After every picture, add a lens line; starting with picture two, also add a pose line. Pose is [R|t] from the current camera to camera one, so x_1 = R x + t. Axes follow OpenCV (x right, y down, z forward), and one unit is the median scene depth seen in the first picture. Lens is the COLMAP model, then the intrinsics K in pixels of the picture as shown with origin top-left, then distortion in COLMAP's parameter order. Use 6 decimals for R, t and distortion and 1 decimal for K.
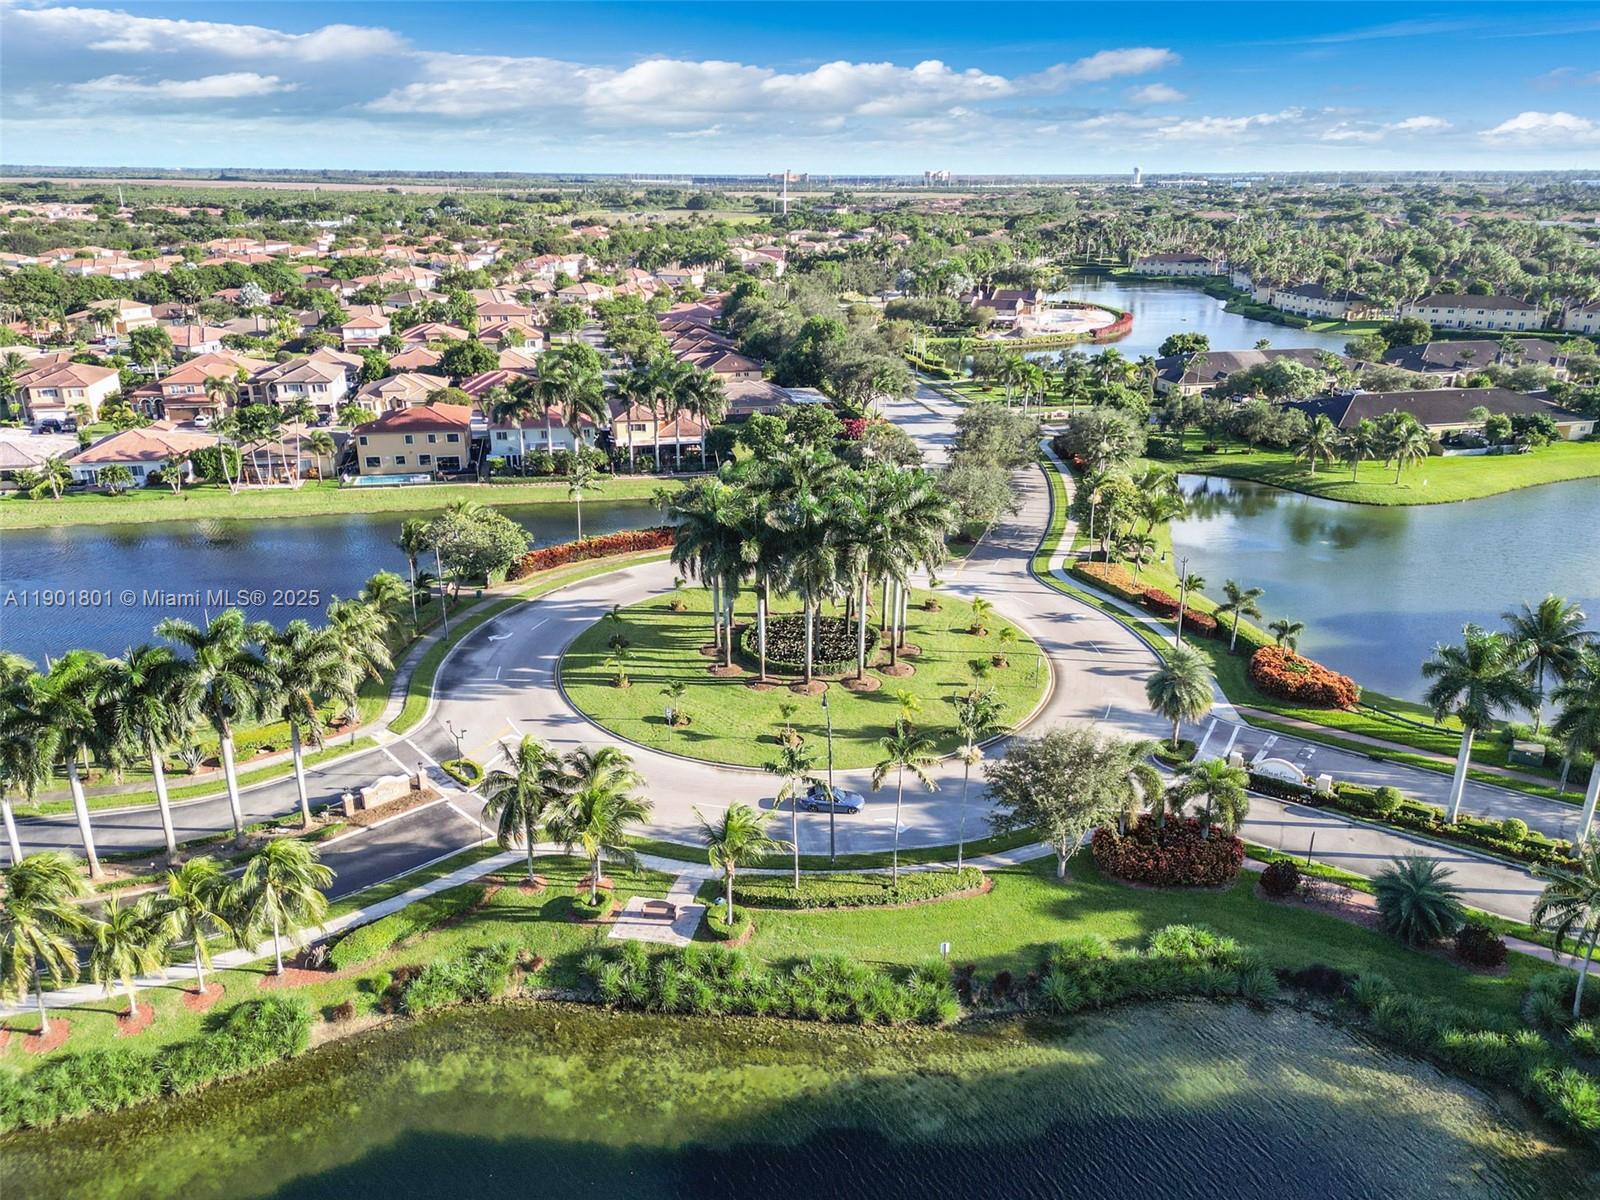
lens RADIAL K [[1149.9, 0, 779.3], [0, 1149.9, 604.2], [0, 0, 1]] dist [0.070674, -0.061667]
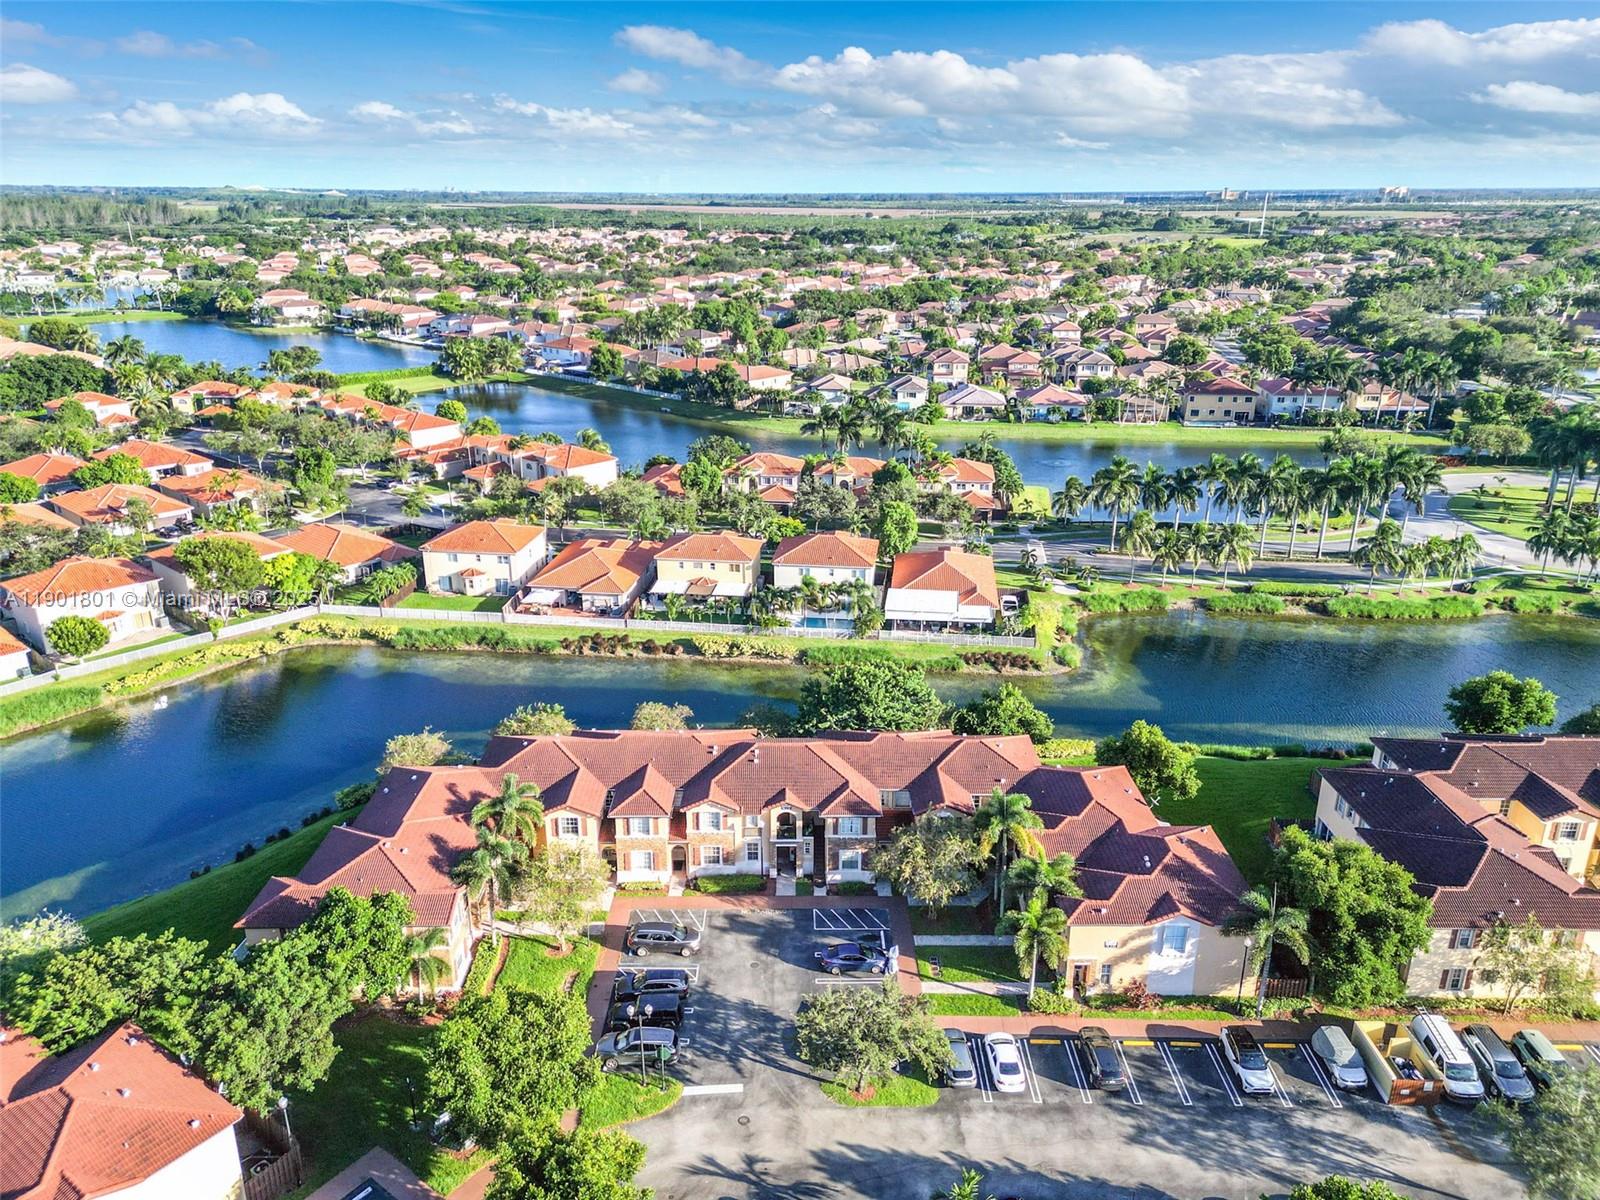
lens RADIAL K [[1103.0, 0, 814.5], [0, 1103.0, 595.5], [0, 0, 1]] dist [0.110013, -0.113671]
pose [[0.950555, 0.102080, -0.293300, -0.311459], [-0.105038, 0.994452, 0.005694, 0.140759], [0.292254, 0.025395, 0.956003, -0.491633]]
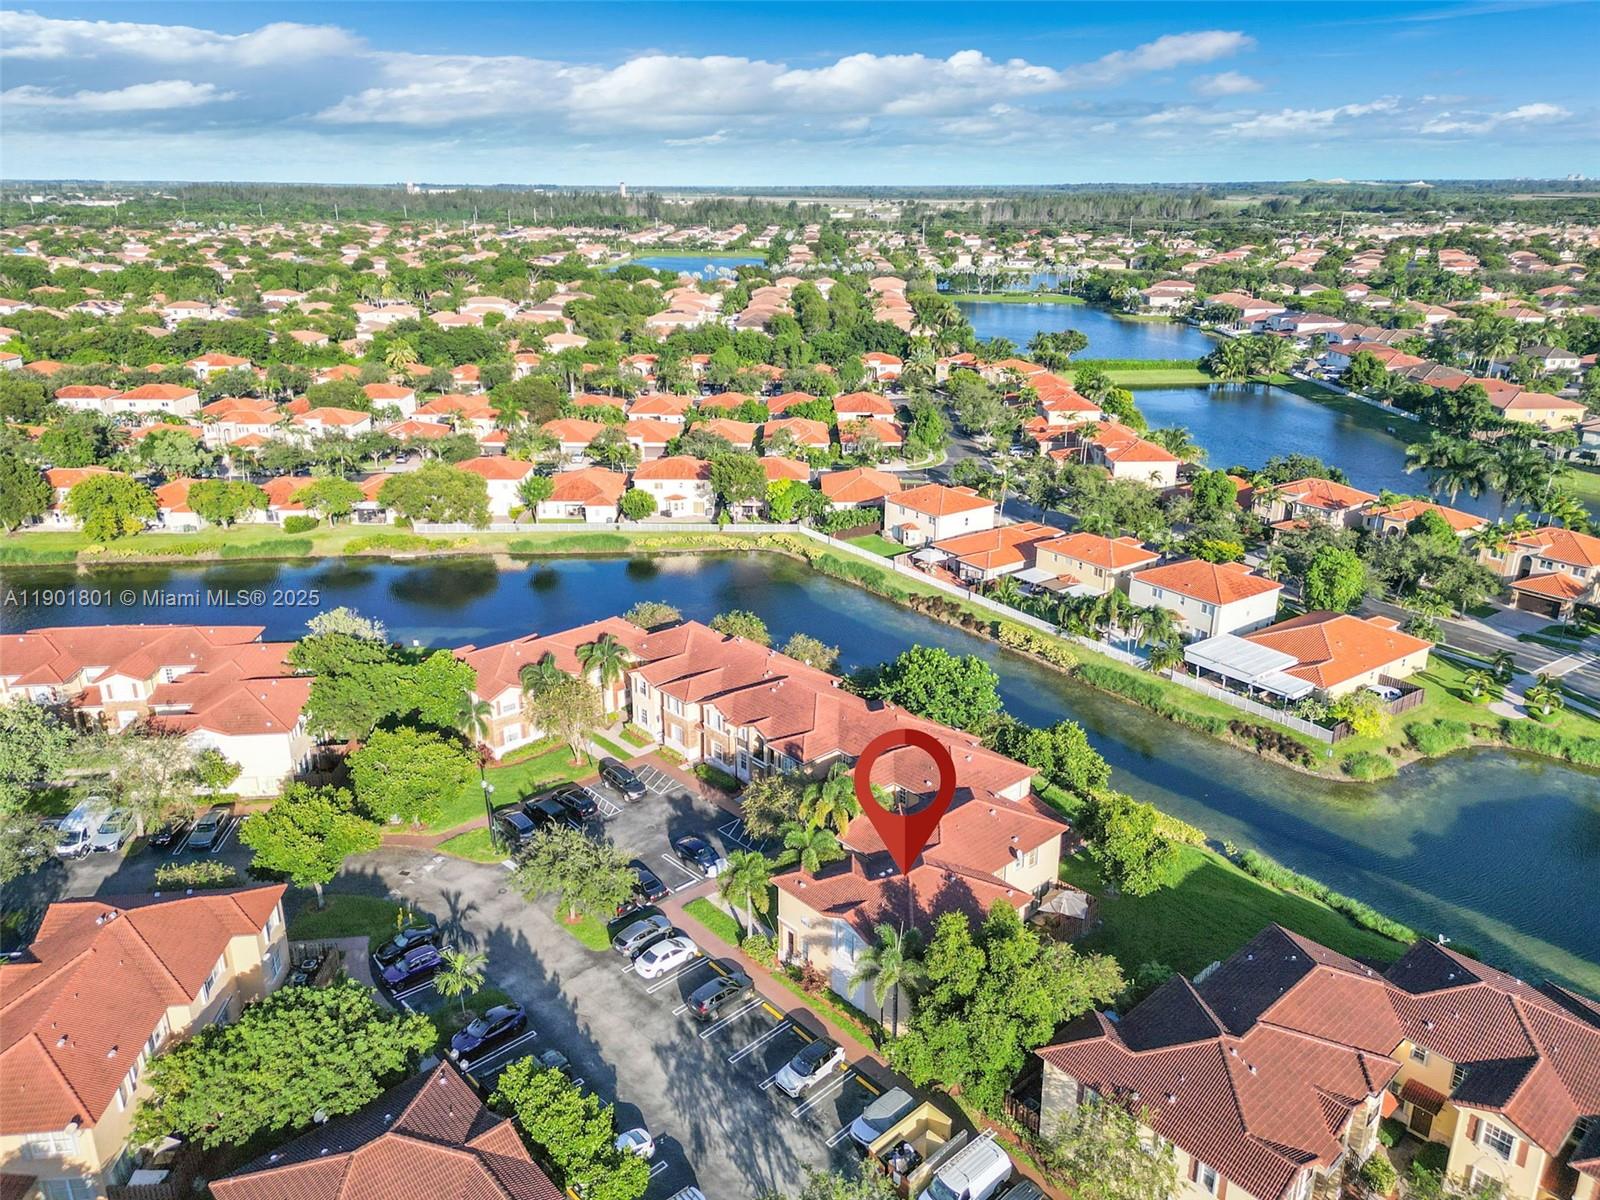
lens RADIAL K [[1149.9, 0, 779.3], [0, 1149.9, 604.2], [0, 0, 1]] dist [0.070674, -0.061667]
pose [[0.390793, 0.304598, -0.868620, -0.033320], [-0.311895, 0.931656, 0.186381, 0.081596], [0.866027, 0.198081, 0.459087, -0.329289]]
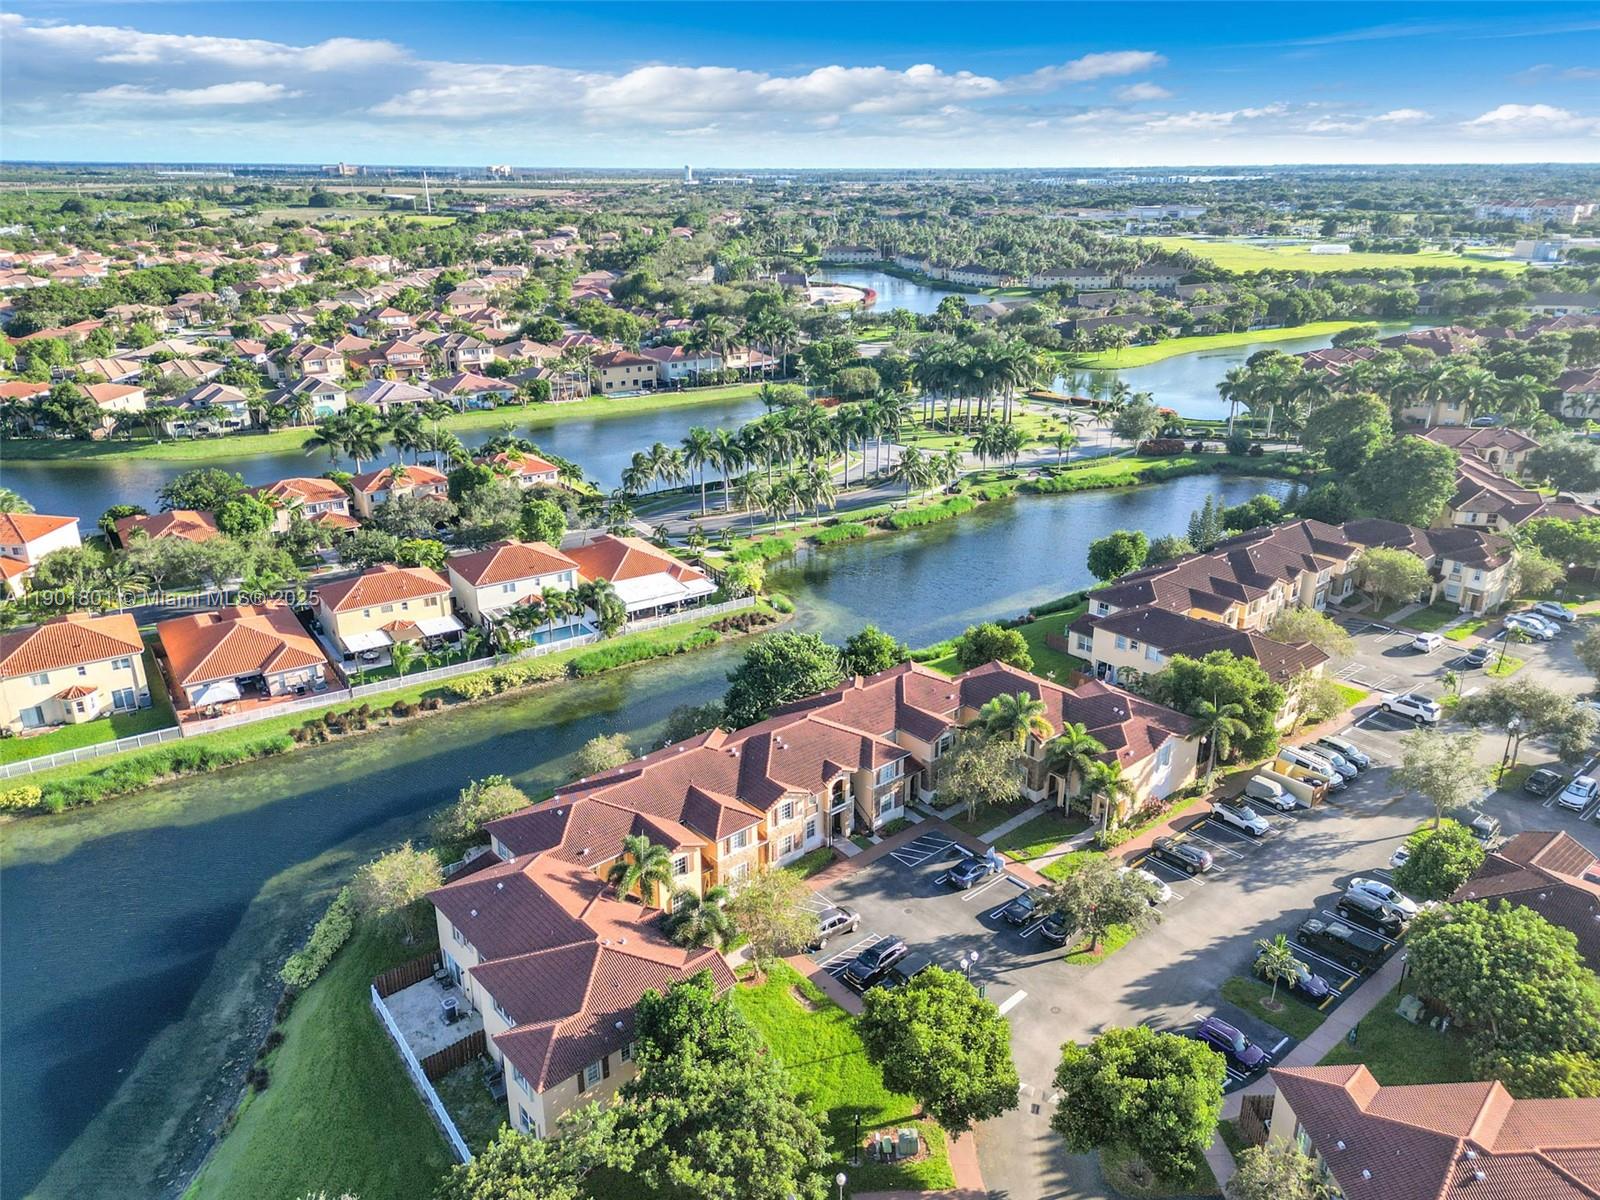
lens RADIAL K [[1103.0, 0, 814.5], [0, 1103.0, 595.5], [0, 0, 1]] dist [0.110013, -0.113671]
pose [[0.924002, -0.137341, 0.356872, -0.580763], [0.133794, 0.990400, 0.034737, 0.136070], [-0.358217, 0.015650, 0.933507, -0.502919]]
